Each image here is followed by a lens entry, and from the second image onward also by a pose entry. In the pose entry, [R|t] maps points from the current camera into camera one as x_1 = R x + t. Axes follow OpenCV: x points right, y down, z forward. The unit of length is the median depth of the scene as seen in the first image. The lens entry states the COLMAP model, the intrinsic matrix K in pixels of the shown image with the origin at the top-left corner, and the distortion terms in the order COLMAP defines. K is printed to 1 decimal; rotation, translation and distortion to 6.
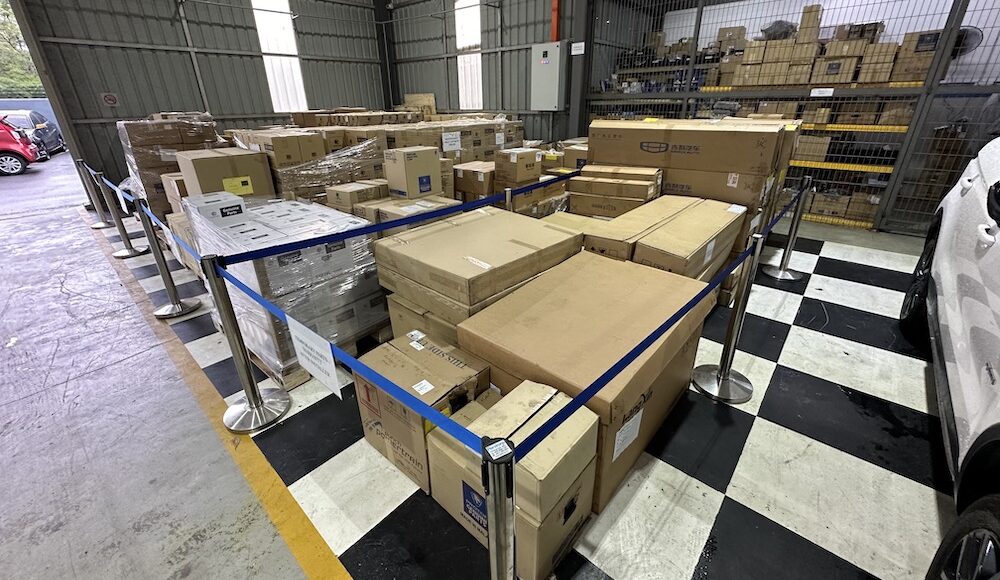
lens RADIAL K [[403.0, 0, 503.9], [0, 403.0, 262.2], [0, 0, 1]] dist [-0.001232, 0.000193]
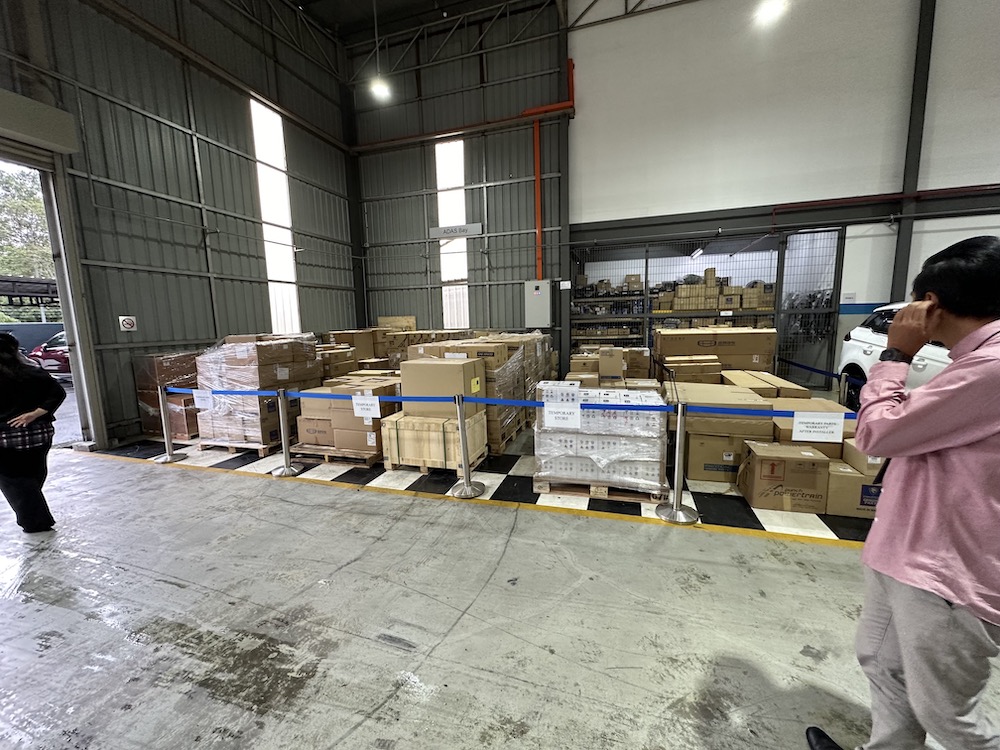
lens RADIAL K [[398.3, 0, 500.9], [0, 398.3, 374.6], [0, 0, 1]] dist [-0.000871, -0.000178]
pose [[0.912254, -0.065318, 0.404384, -0.556088], [0.164385, 0.962601, -0.215354, 0.027400], [-0.375194, 0.262932, 0.888874, -0.059108]]
